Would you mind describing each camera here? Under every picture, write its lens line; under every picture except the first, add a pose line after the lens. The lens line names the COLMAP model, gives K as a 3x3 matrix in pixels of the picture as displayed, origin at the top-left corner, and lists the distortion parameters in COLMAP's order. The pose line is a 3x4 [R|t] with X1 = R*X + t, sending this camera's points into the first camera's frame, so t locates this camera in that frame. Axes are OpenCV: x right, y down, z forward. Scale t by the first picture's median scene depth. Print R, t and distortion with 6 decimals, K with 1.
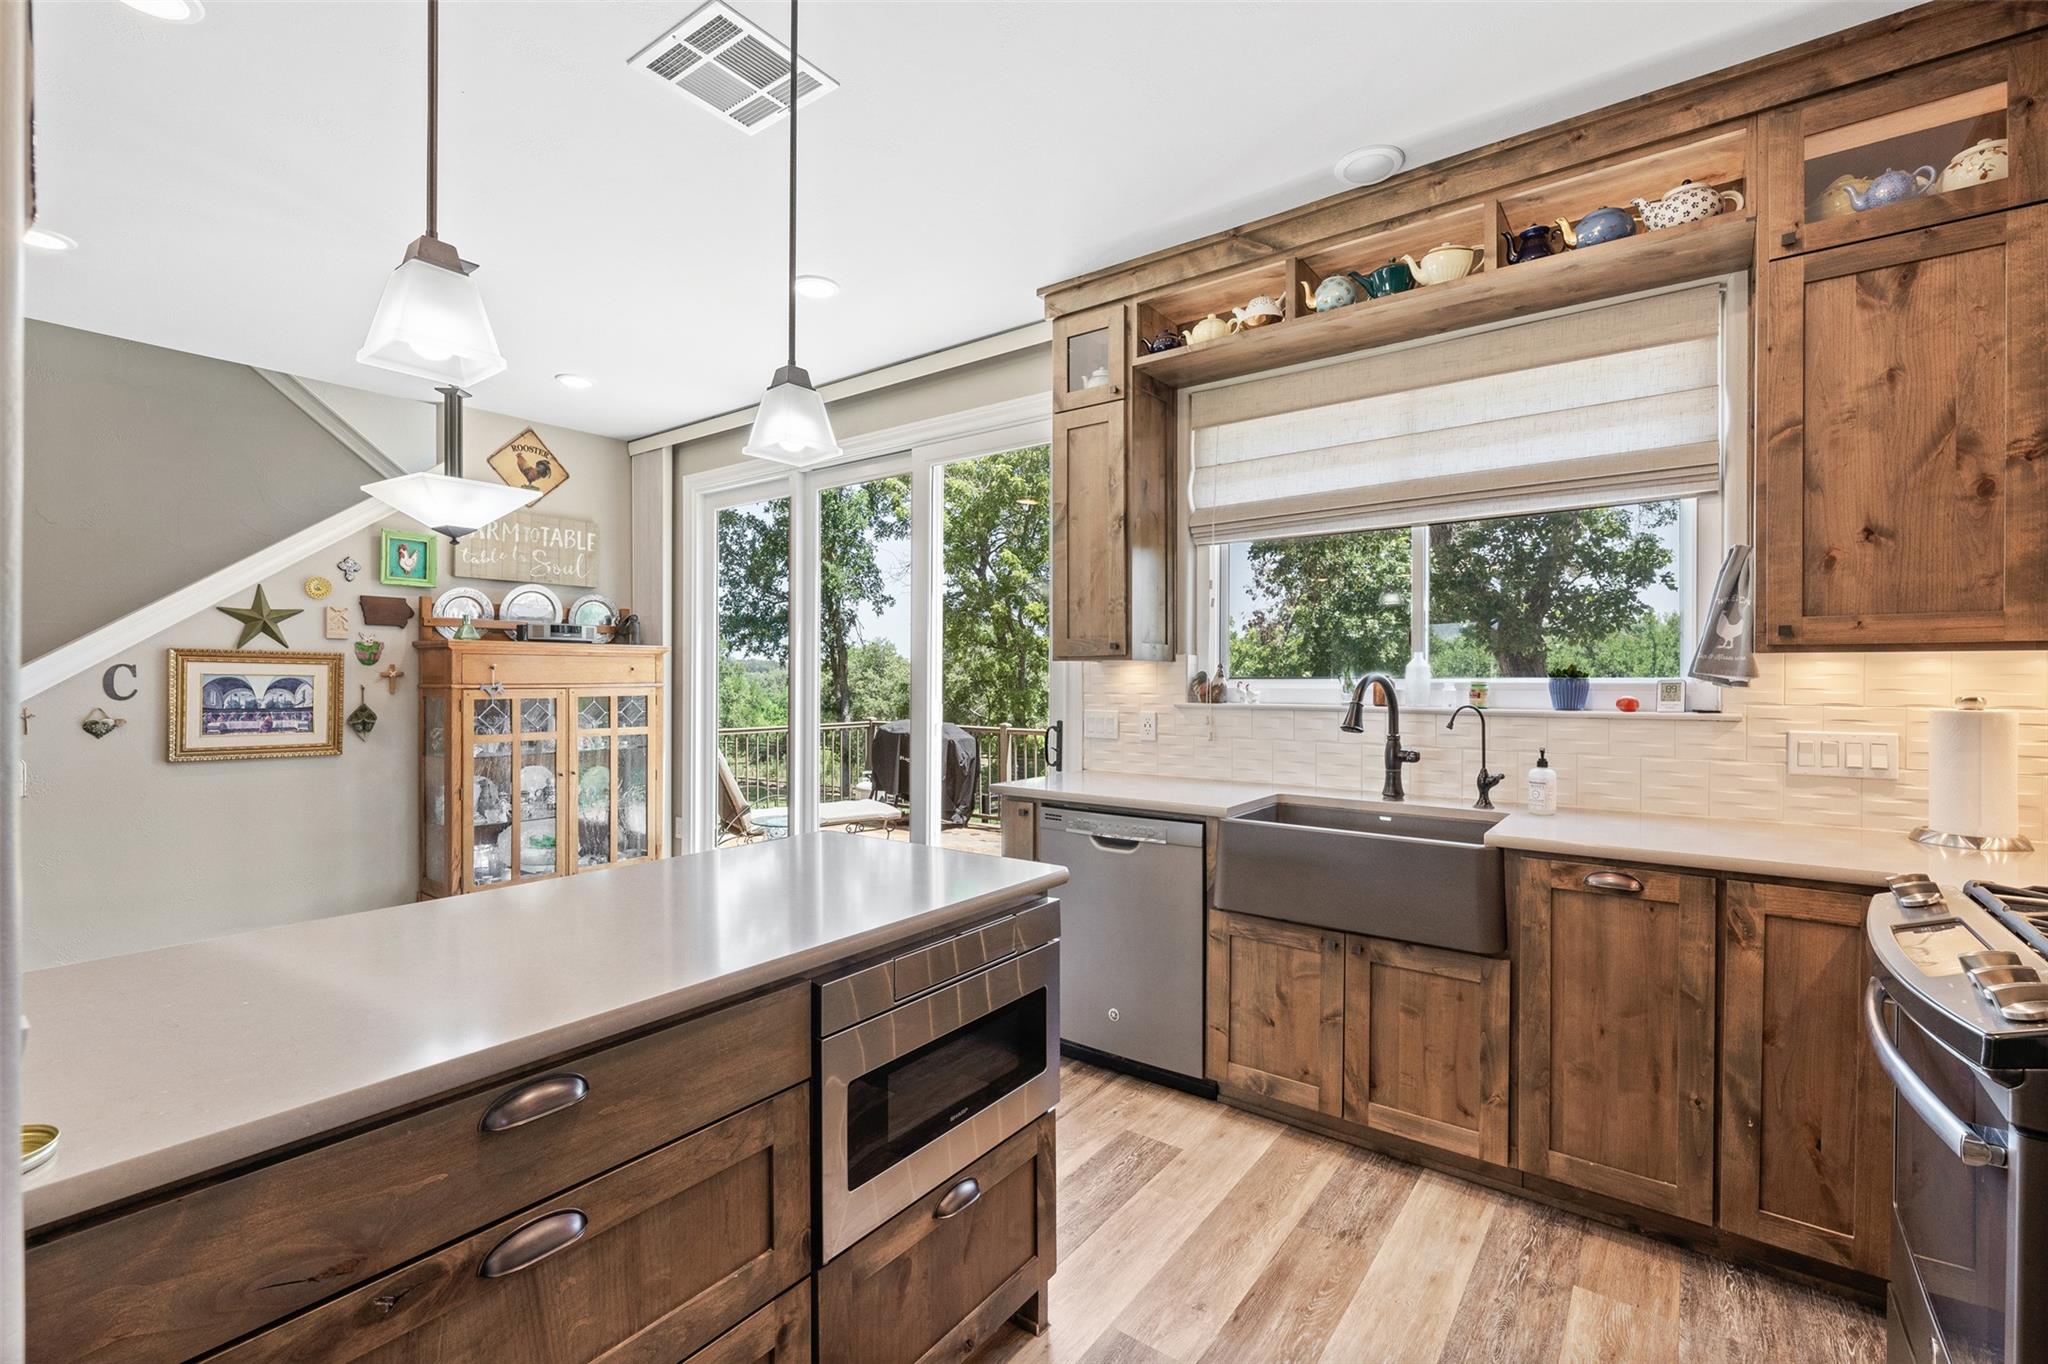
lens RADIAL K [[893.4, 0, 1037.5], [0, 893.4, 681.4], [0, 0, 1]] dist [-0.000865, -0.000136]
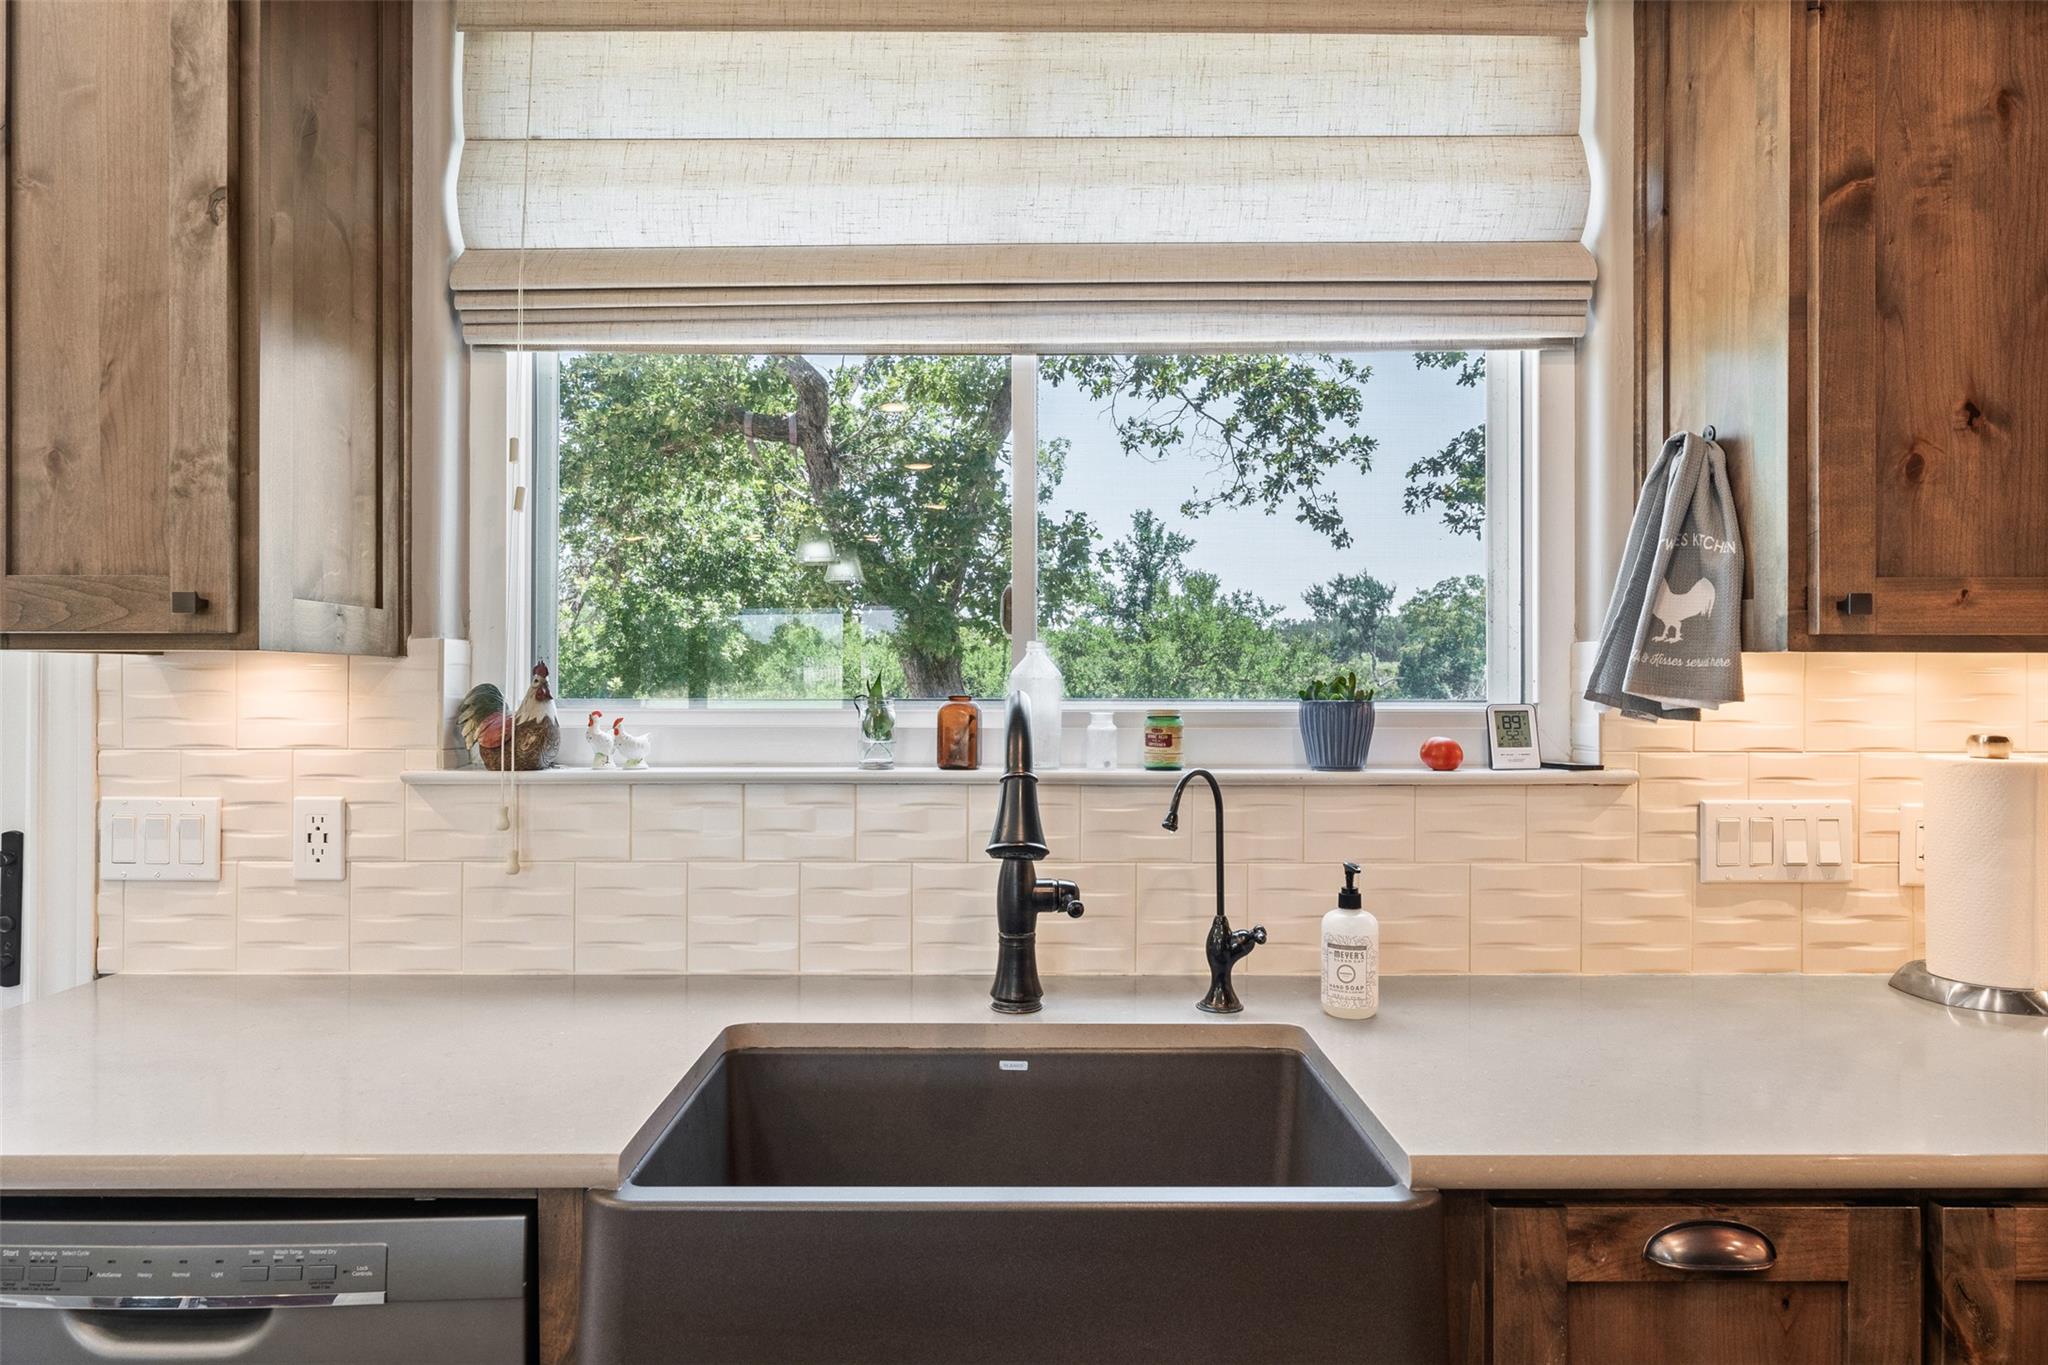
lens RADIAL K [[1209.4, 0, 1022.6], [0, 1209.4, 677.5], [0, 0, 1]] dist [0.001784, 0.000992]
pose [[0.800512, 0.002733, 0.599311, 0.065999], [0.003236, 0.999955, -0.008882, -0.009369], [-0.599308, 0.009050, 0.800467, 0.498765]]
